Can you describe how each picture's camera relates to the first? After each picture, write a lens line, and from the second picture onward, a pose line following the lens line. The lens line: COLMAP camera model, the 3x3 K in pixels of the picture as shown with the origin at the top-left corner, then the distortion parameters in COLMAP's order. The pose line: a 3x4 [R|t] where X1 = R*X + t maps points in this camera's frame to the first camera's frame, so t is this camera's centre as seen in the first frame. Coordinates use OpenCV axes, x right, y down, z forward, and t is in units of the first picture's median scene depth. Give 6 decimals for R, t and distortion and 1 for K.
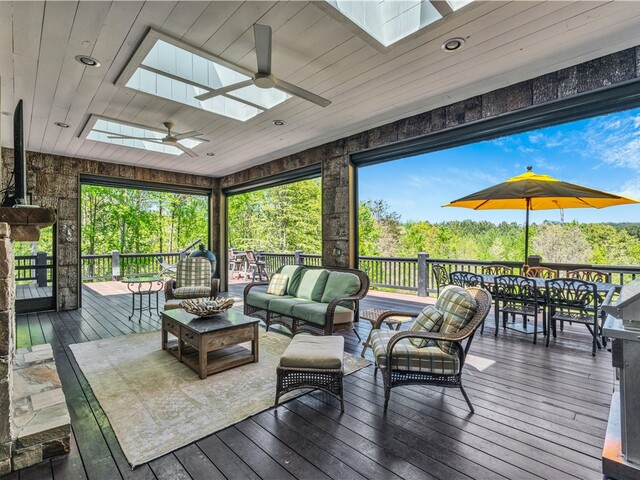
lens RADIAL K [[315.0, 0, 321.9], [0, 315.0, 236.2], [0, 0, 1]] dist [0.000885, 0.000624]
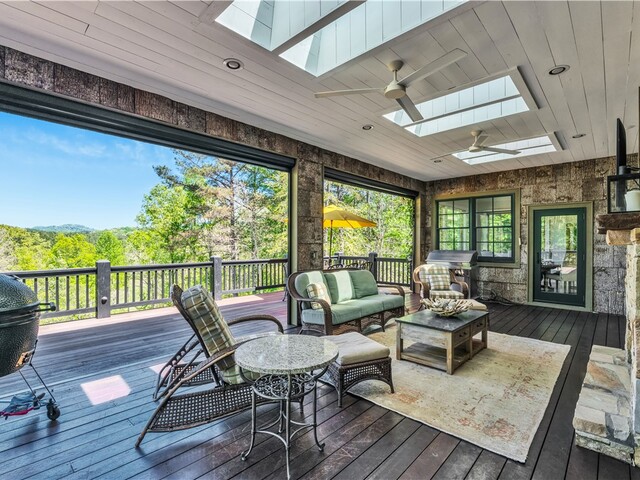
lens RADIAL K [[318.5, 0, 320.0], [0, 318.5, 240.0], [0, 0, 1]] dist [-0.001677, 0.000298]
pose [[-0.048854, 0.015426, 0.998687, -0.633608], [-0.013284, 0.999782, -0.016093, 0.011103], [-0.998718, -0.014052, -0.048638, 0.663469]]
